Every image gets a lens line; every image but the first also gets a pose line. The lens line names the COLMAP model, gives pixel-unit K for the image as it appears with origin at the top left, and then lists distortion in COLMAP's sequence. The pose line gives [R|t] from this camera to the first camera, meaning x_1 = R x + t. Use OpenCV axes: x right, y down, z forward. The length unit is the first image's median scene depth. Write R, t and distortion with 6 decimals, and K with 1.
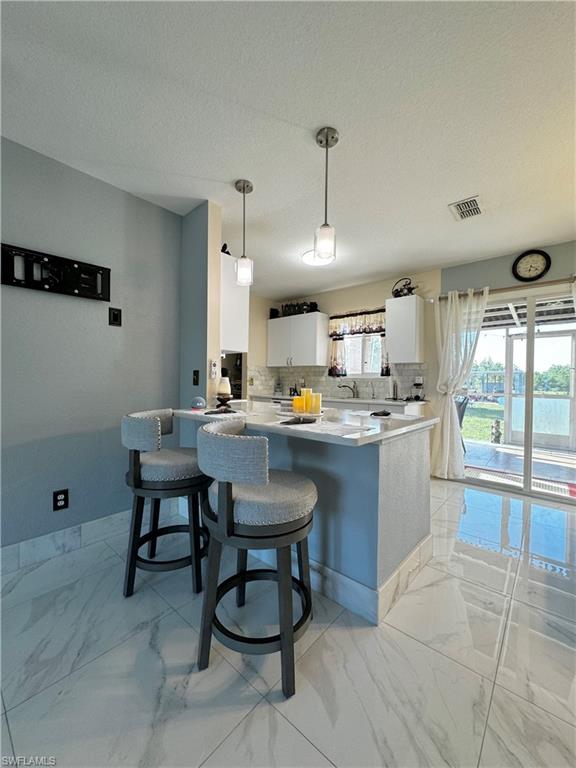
lens RADIAL K [[308.2, 0, 288.7], [0, 308.2, 383.4], [0, 0, 1]] dist [0.000926, 0.000041]
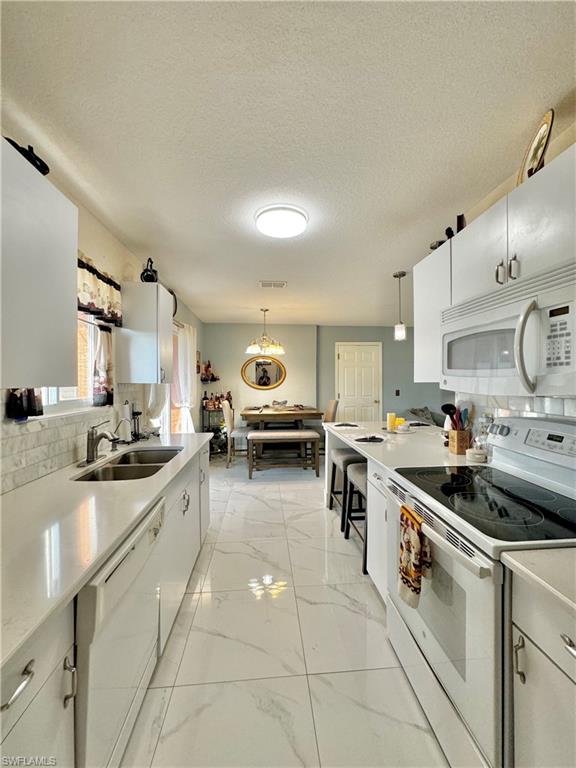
lens RADIAL K [[308.2, 0, 287.8], [0, 308.2, 380.3], [0, 0, 1]] dist [0.000926, 0.000041]
pose [[-0.716760, -0.022610, 0.696953, -0.344877], [-0.006534, 0.999648, 0.025711, -0.097879], [-0.697289, 0.013875, -0.716655, 1.313277]]
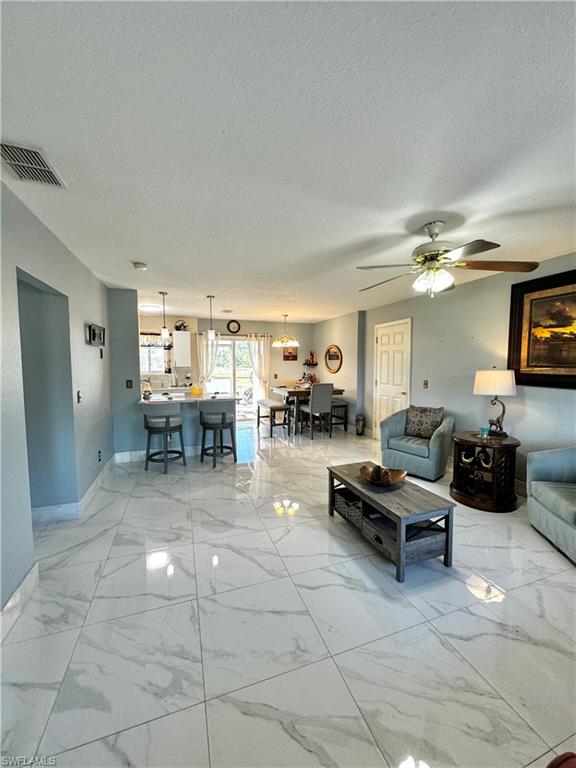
lens RADIAL K [[308.2, 0, 290.4], [0, 308.2, 383.4], [0, 0, 1]] dist [0.000926, 0.000041]
pose [[0.490057, -0.074770, 0.868478, -0.952631], [0.017627, 0.996961, 0.075884, -0.096278], [-0.871512, -0.021879, 0.489885, -0.489689]]
